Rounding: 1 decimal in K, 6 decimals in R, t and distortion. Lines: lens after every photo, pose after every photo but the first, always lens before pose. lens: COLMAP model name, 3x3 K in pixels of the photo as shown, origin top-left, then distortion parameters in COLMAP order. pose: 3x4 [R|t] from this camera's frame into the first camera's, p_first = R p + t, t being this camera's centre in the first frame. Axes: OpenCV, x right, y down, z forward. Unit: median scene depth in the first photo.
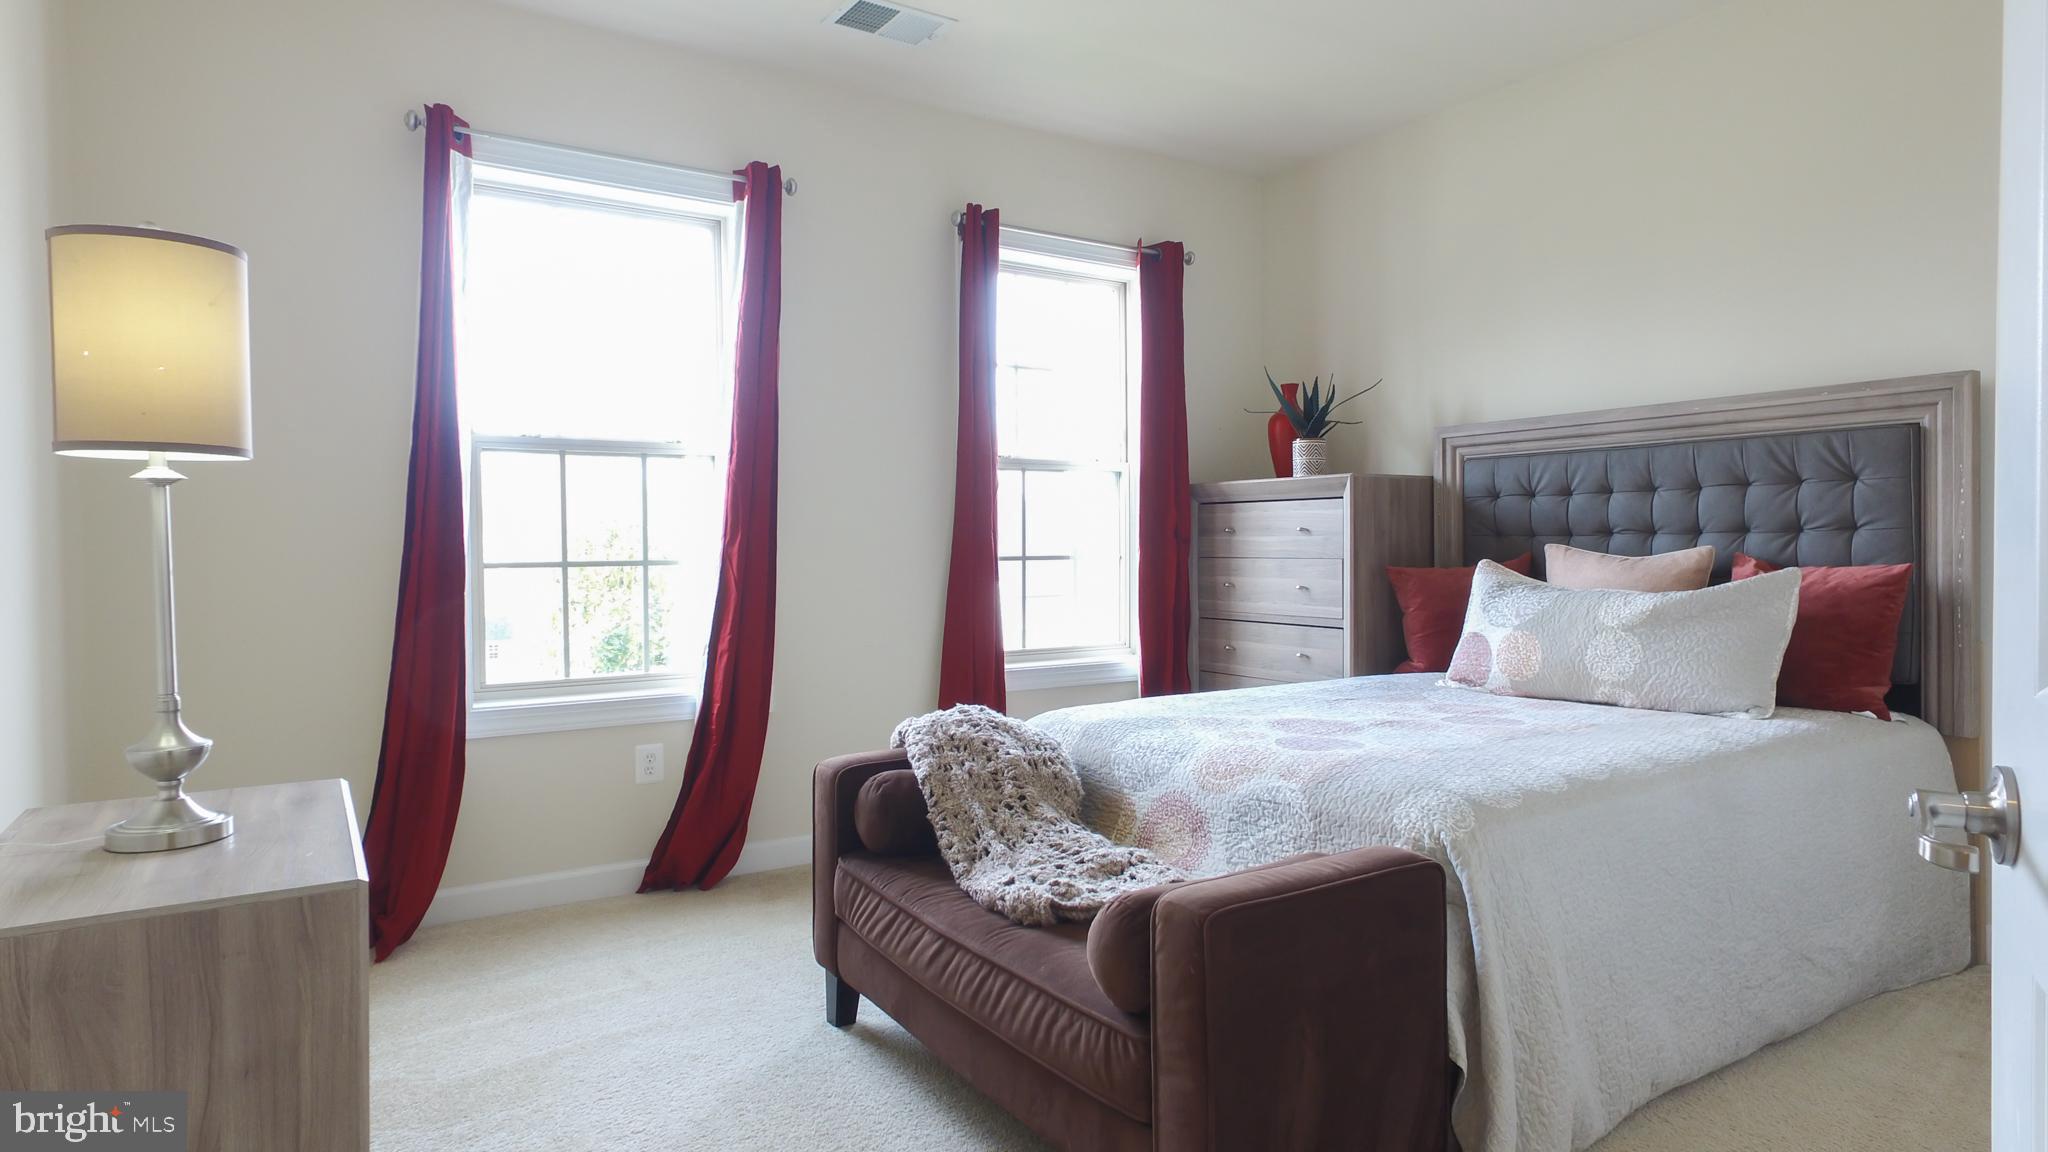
lens RADIAL K [[1157.1, 0, 1020.5], [0, 1157.1, 573.2], [0, 0, 1]] dist [0.012040, -0.001463]
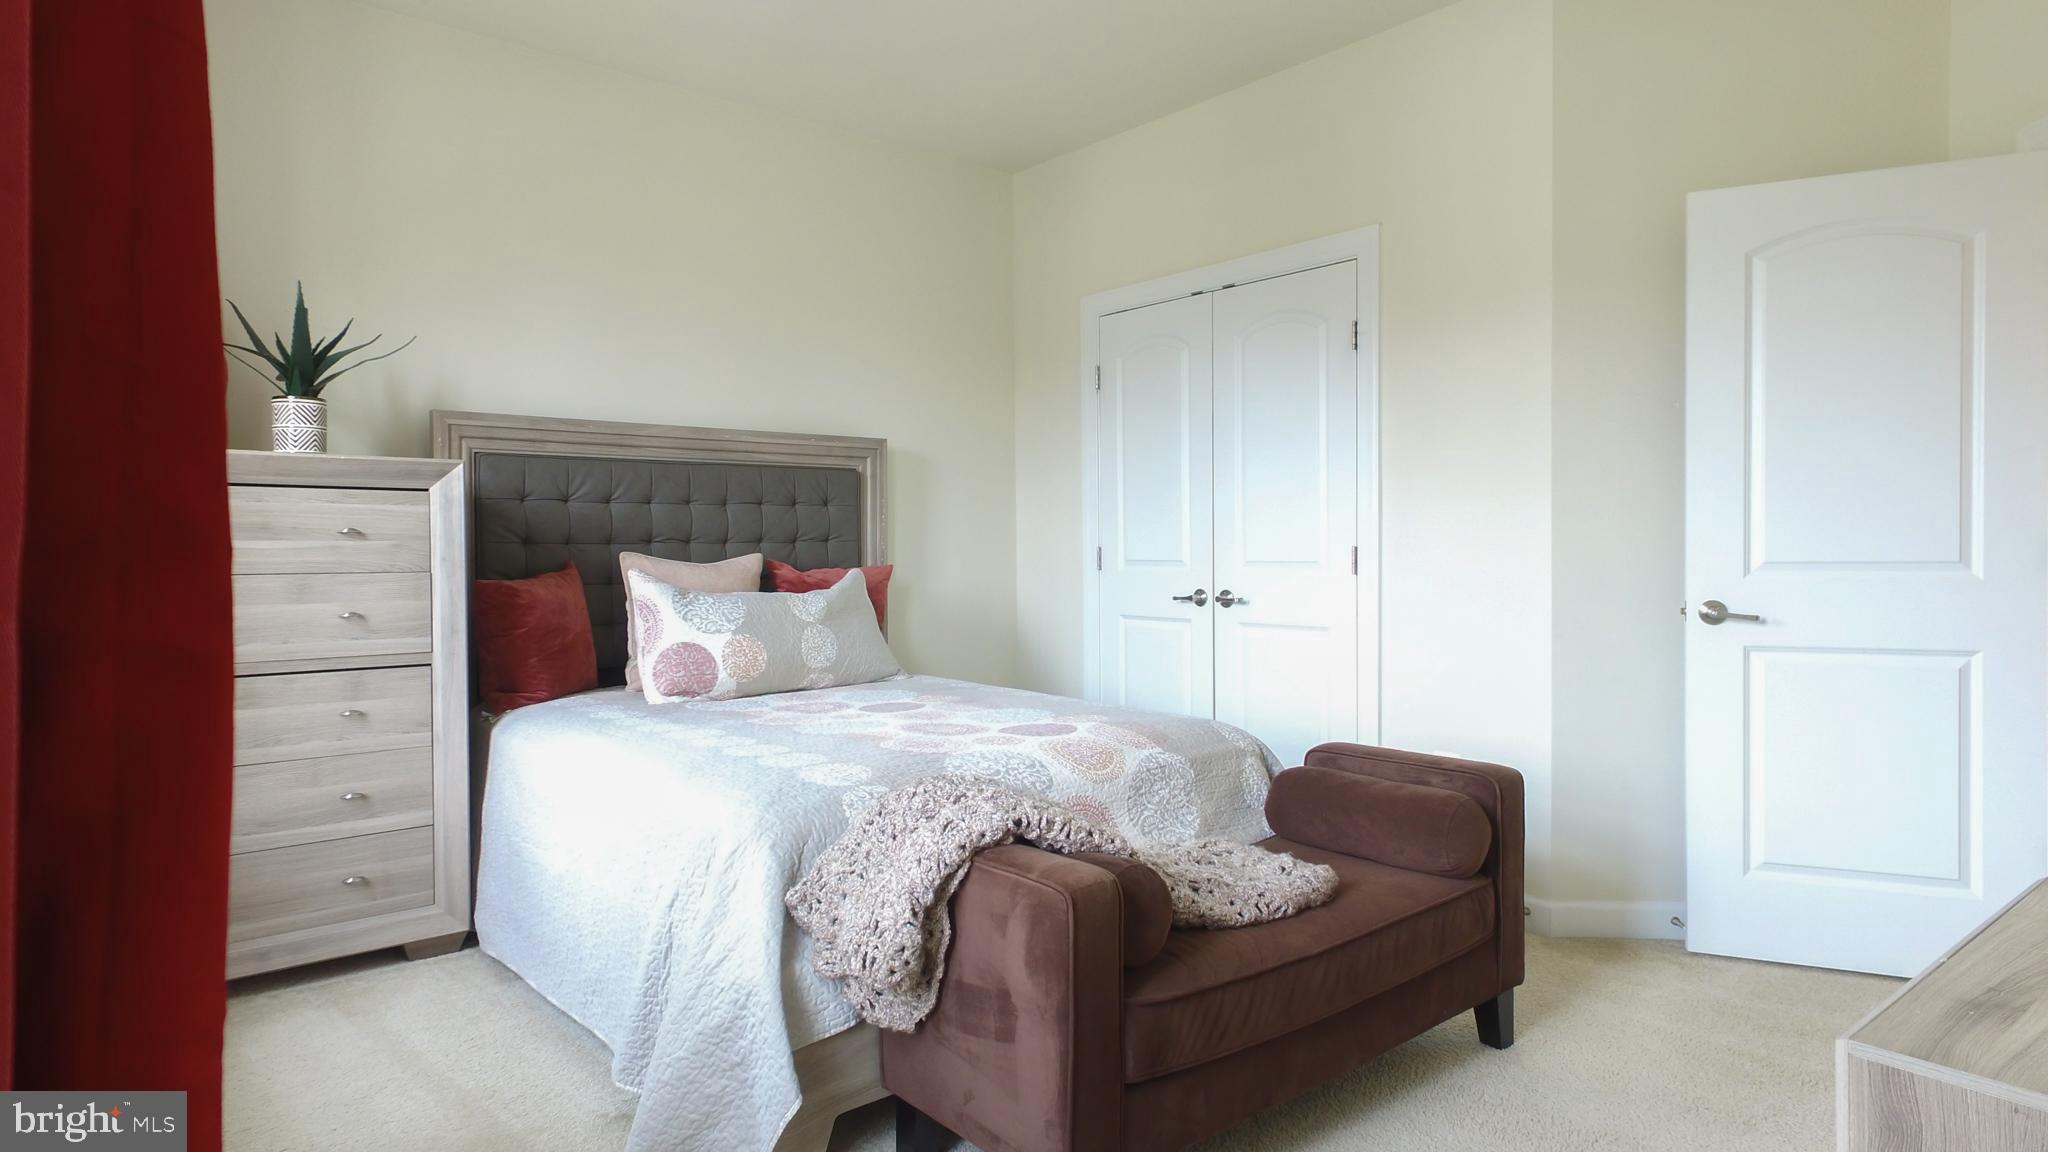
lens RADIAL K [[1157.1, 0, 1036.8], [0, 1157.1, 565.5], [0, 0, 1]] dist [0.012040, -0.001463]
pose [[-0.117984, -0.008574, 0.992978, -0.528875], [0.030810, 0.999450, 0.012290, -0.013981], [-0.992537, 0.032044, -0.117655, 0.715999]]
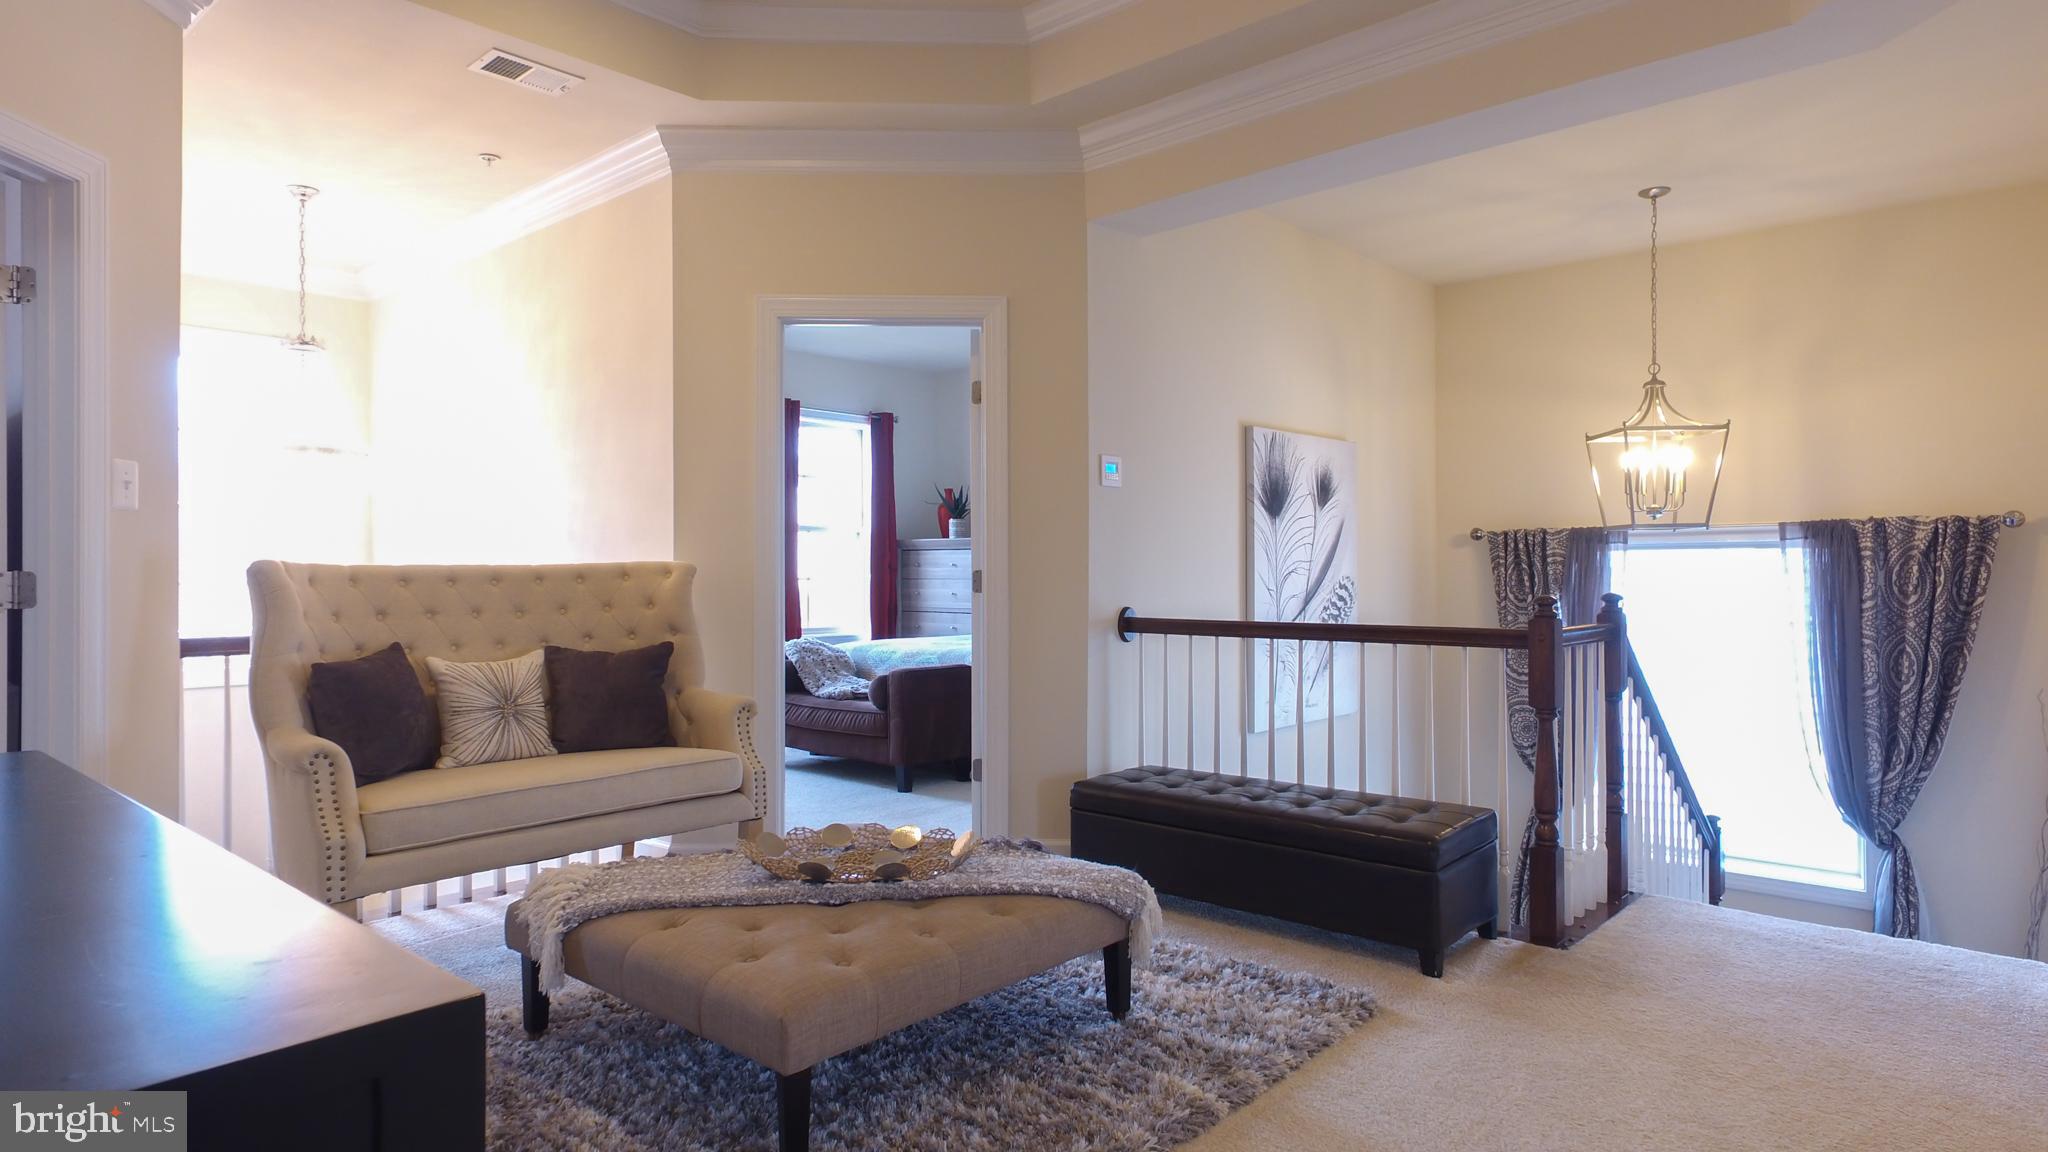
lens RADIAL K [[1157.1, 0, 1026.5], [0, 1157.1, 565.0], [0, 0, 1]] dist [0.012040, -0.001463]
pose [[0.966272, 0.005382, 0.257466, -0.158342], [0.003316, 0.999439, -0.033335, 0.032050], [-0.257501, 0.033064, 0.965712, -1.025222]]
